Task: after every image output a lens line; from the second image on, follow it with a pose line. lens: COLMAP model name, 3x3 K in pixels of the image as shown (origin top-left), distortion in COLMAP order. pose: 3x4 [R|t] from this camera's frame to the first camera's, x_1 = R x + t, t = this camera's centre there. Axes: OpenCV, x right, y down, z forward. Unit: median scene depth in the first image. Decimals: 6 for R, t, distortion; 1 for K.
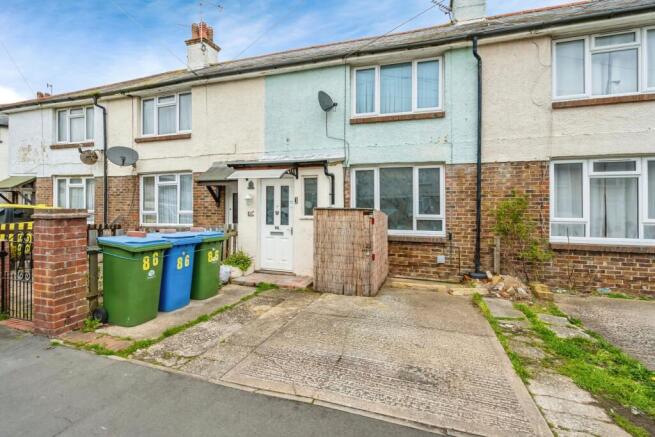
lens RADIAL K [[299.1, 0, 327.5], [0, 299.1, 218.5], [0, 0, 1]] dist [0.000951, 0.000542]
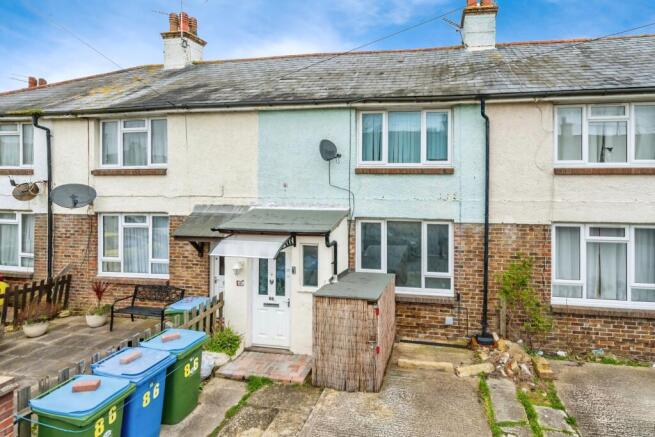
lens RADIAL K [[324.5, 0, 385.6], [0, 324.5, 217.9], [0, 0, 1]] dist [-0.000571, 0.000985]
pose [[0.987491, 0.003174, 0.157645, 0.011419], [-0.003570, 0.999991, 0.002232, -0.199160], [-0.157636, -0.002767, 0.987493, 0.001336]]
